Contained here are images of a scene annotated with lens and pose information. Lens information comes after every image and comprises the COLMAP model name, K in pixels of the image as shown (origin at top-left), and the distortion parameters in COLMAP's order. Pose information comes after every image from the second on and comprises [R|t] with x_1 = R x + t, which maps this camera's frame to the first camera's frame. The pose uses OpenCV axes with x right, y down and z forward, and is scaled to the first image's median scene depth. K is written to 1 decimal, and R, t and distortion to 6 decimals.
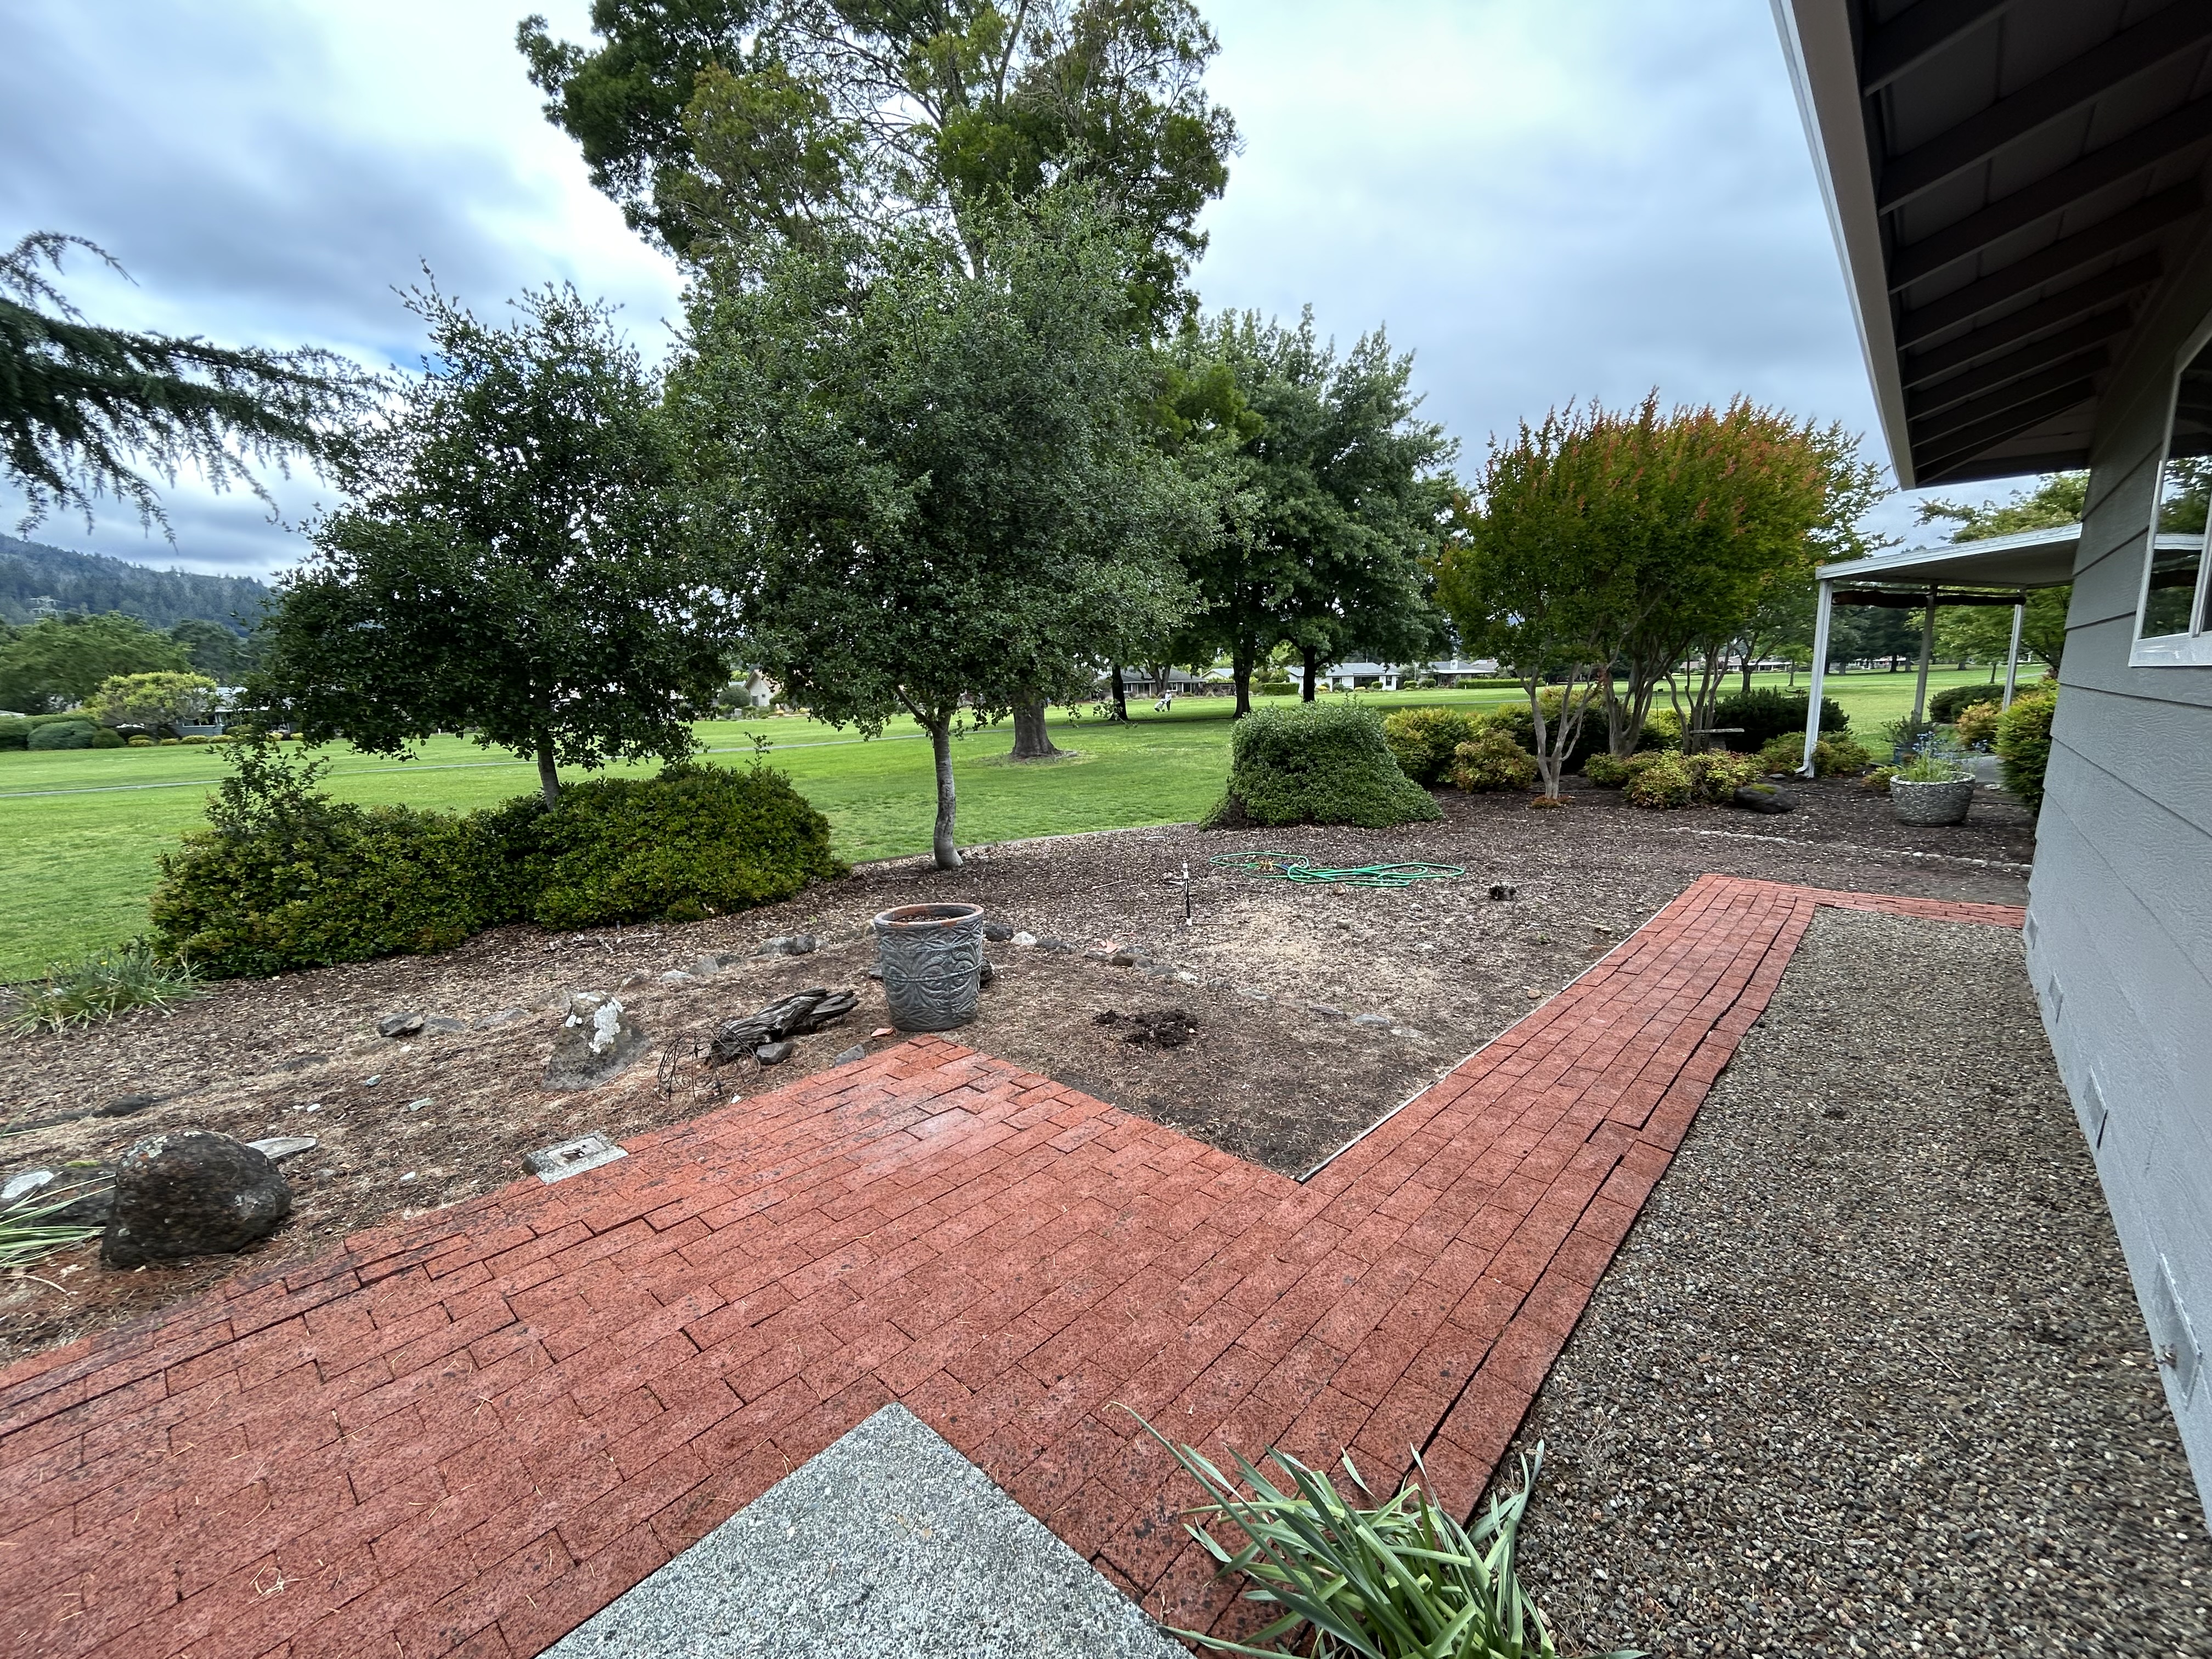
lens RADIAL K [[902.7, 0, 1100.8], [0, 902.7, 824.5], [0, 0, 1]] dist [-0.001848, -0.000250]
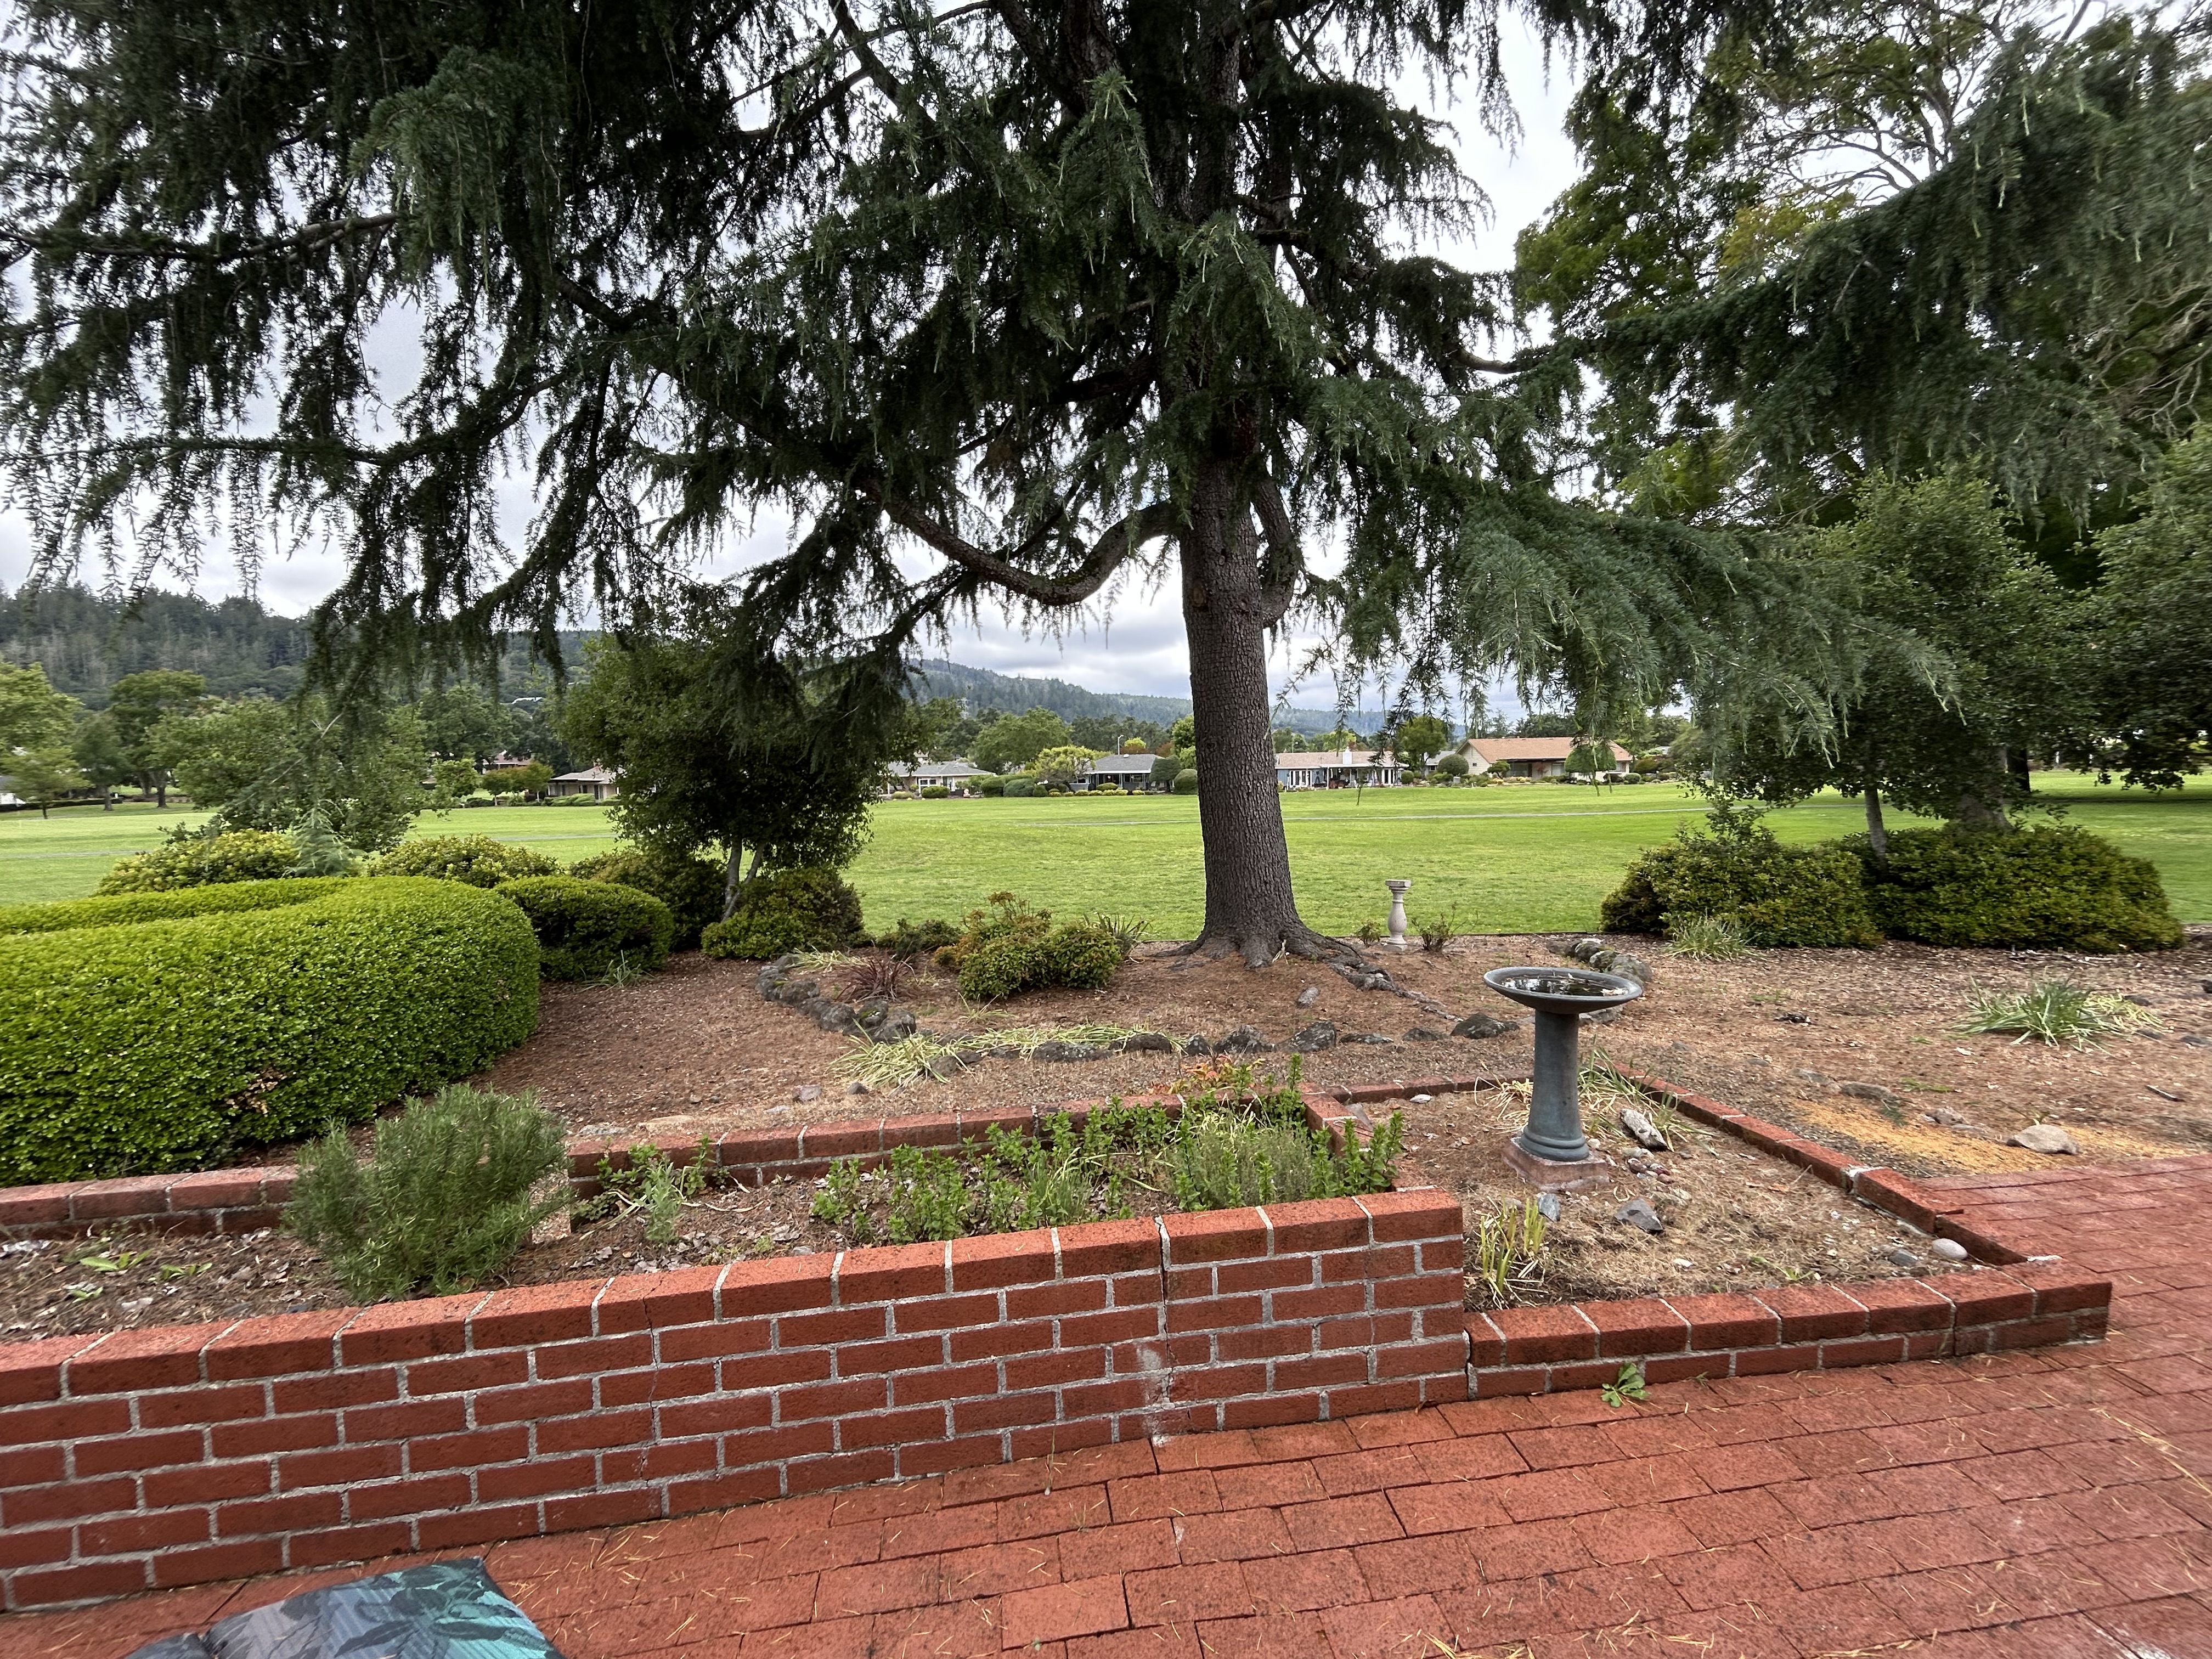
lens RADIAL K [[902.7, 0, 1104.5], [0, 902.7, 823.7], [0, 0, 1]] dist [-0.001848, -0.000250]
pose [[0.772577, 0.047347, -0.633154, -0.783086], [-0.096233, 0.994427, -0.043061, 0.125643], [0.627586, 0.094198, 0.772827, -0.782199]]
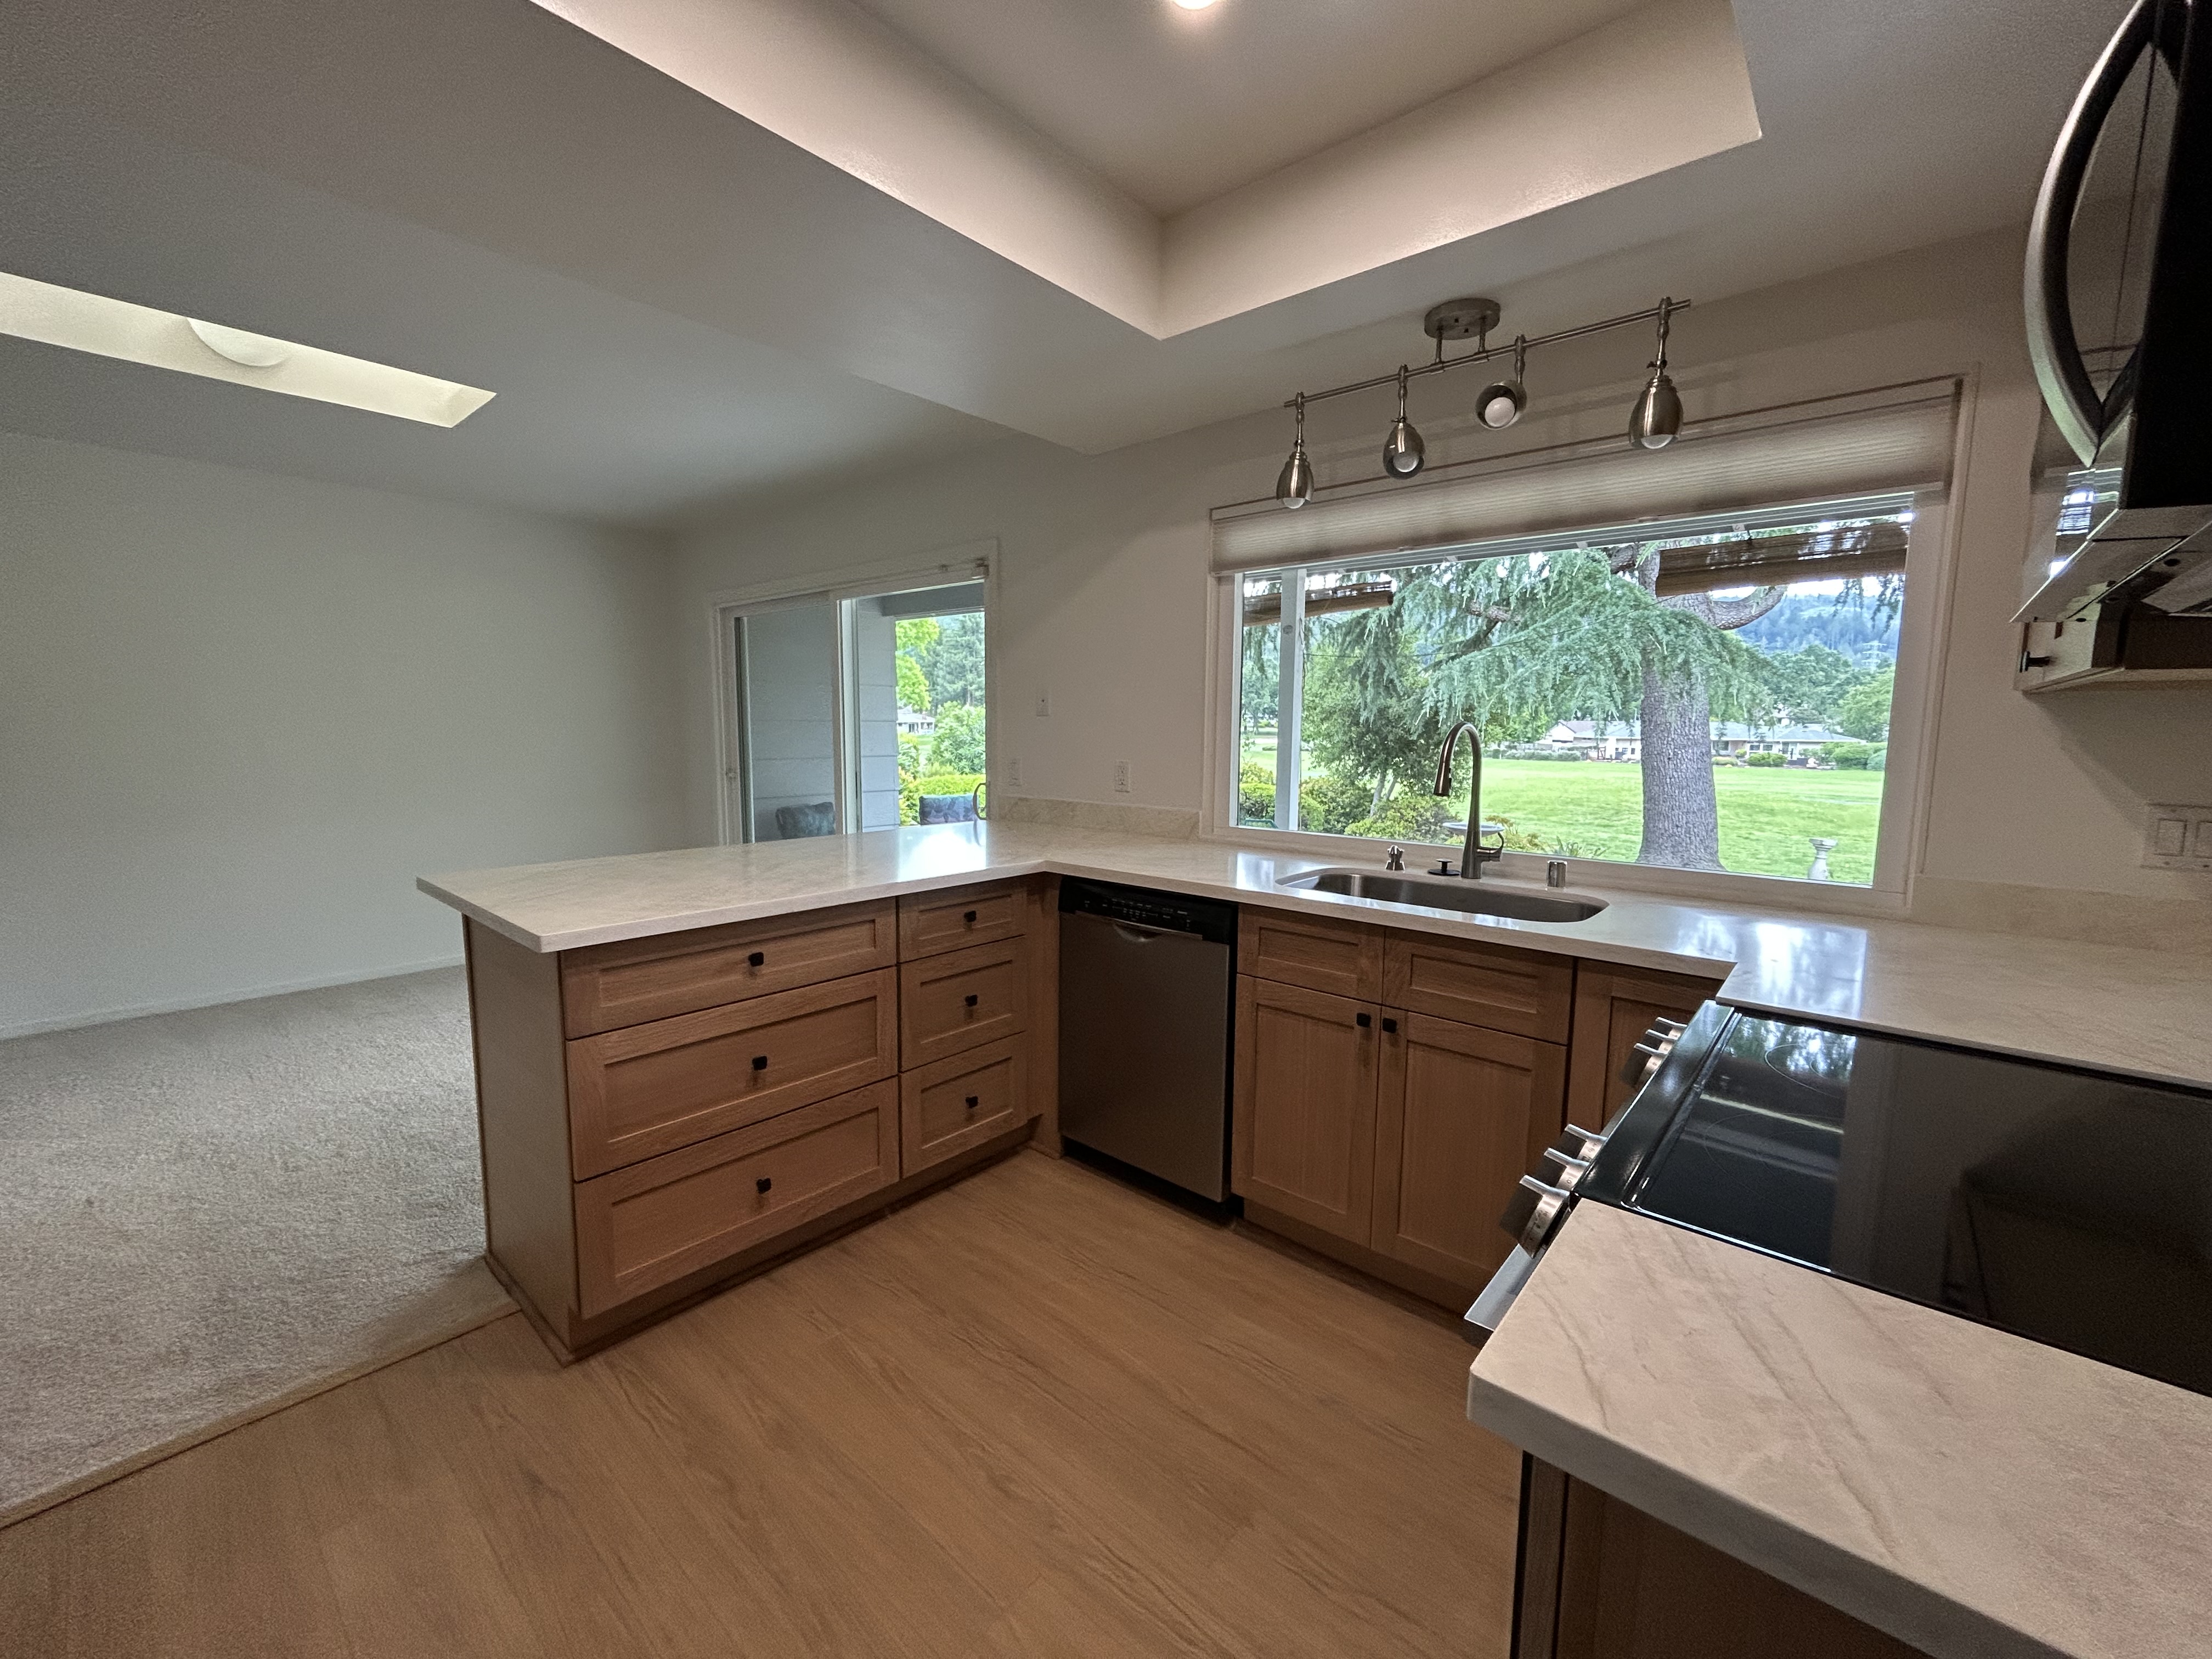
lens RADIAL K [[902.7, 0, 1101.6], [0, 902.7, 821.6], [0, 0, 1]] dist [-0.001848, -0.000250]
pose [[0.023746, 0.128871, -0.991377, 0.220283], [-0.167290, 0.978186, 0.123150, 0.096273], [0.985622, 0.162924, 0.044787, -0.795218]]
